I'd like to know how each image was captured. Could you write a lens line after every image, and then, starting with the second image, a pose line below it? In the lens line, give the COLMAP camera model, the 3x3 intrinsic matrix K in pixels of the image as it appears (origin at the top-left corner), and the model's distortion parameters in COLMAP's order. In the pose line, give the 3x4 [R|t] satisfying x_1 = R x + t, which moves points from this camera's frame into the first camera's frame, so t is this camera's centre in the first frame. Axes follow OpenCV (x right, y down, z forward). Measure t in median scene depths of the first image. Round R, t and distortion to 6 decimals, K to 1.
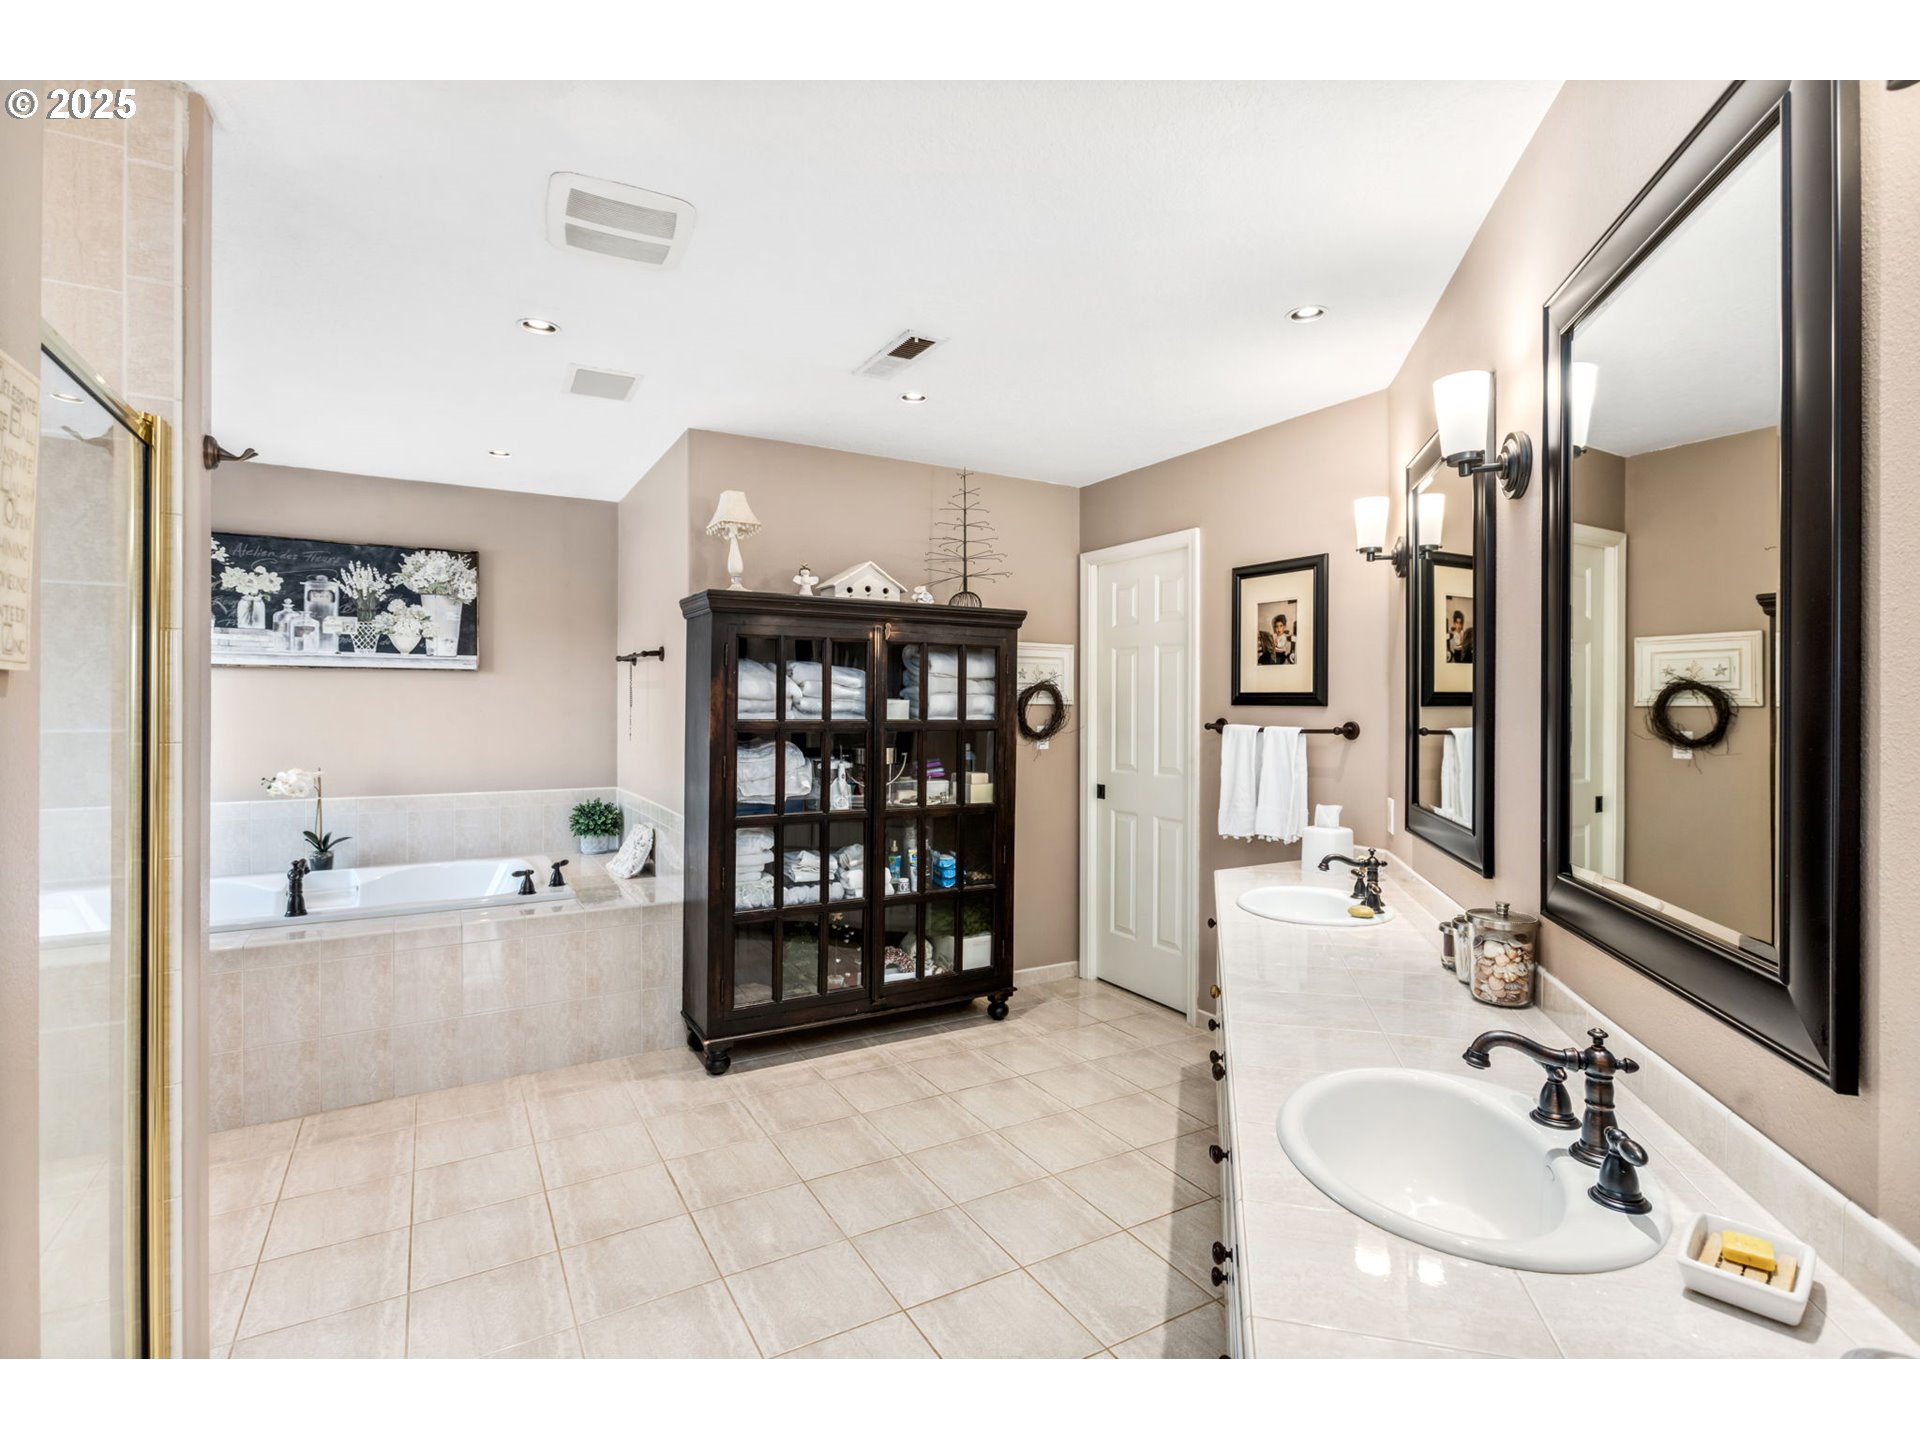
lens RADIAL K [[855.6, 0, 953.6], [0, 855.6, 716.0], [0, 0, 1]] dist [0.000759, -0.000295]
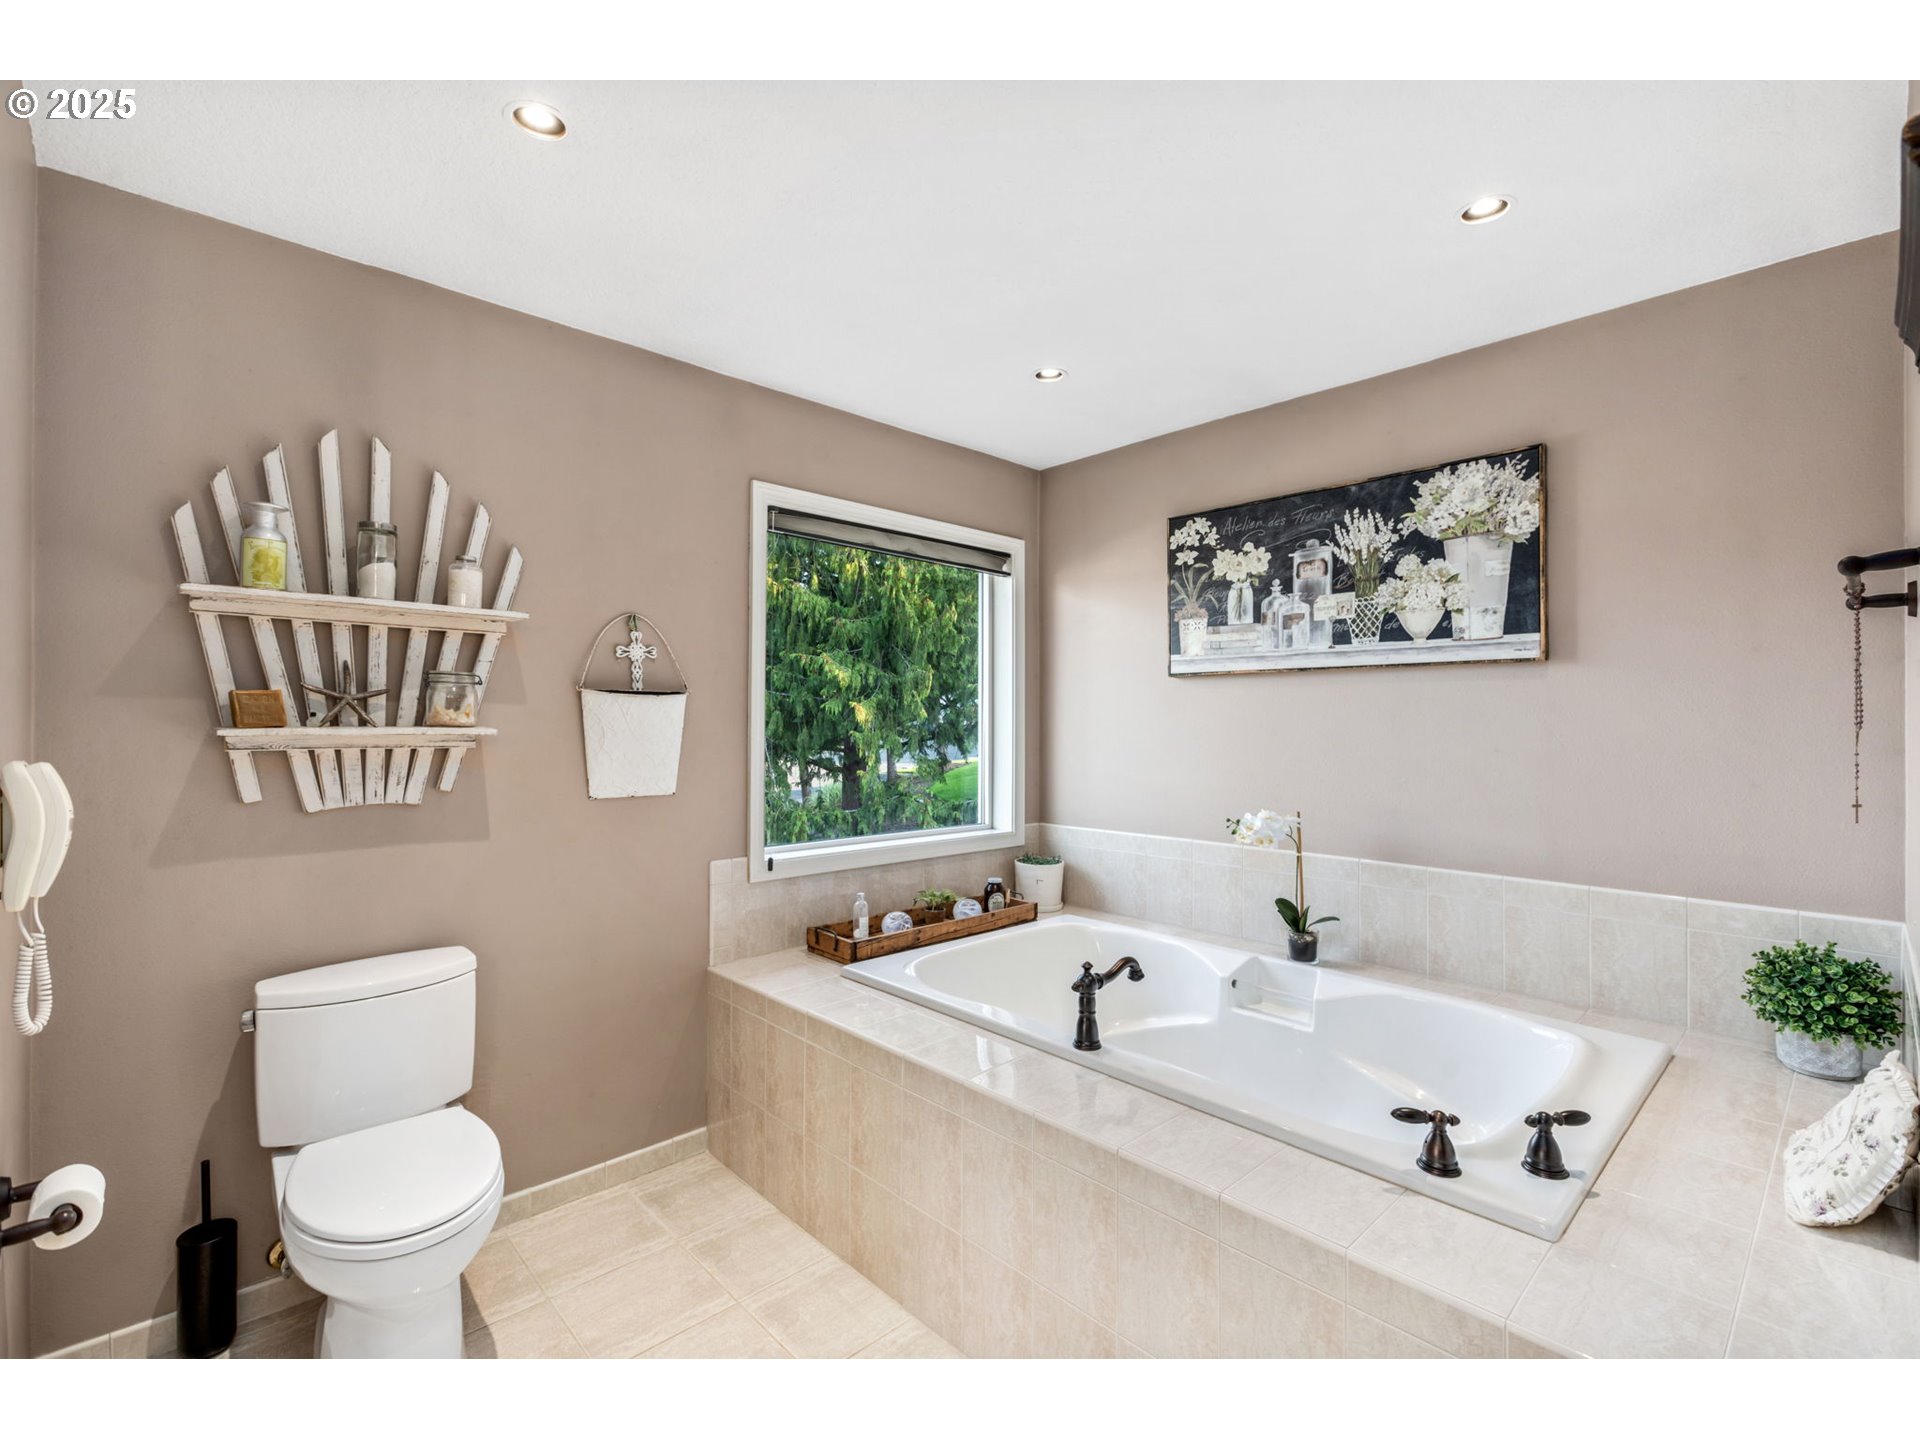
lens RADIAL K [[855.6, 0, 953.6], [0, 855.6, 716.0], [0, 0, 1]] dist [0.000759, -0.000295]
pose [[0.226970, -0.005669, -0.973885, -0.113783], [-0.011896, 0.999892, -0.008592, -0.008173], [0.973829, 0.013536, 0.226879, 0.544890]]
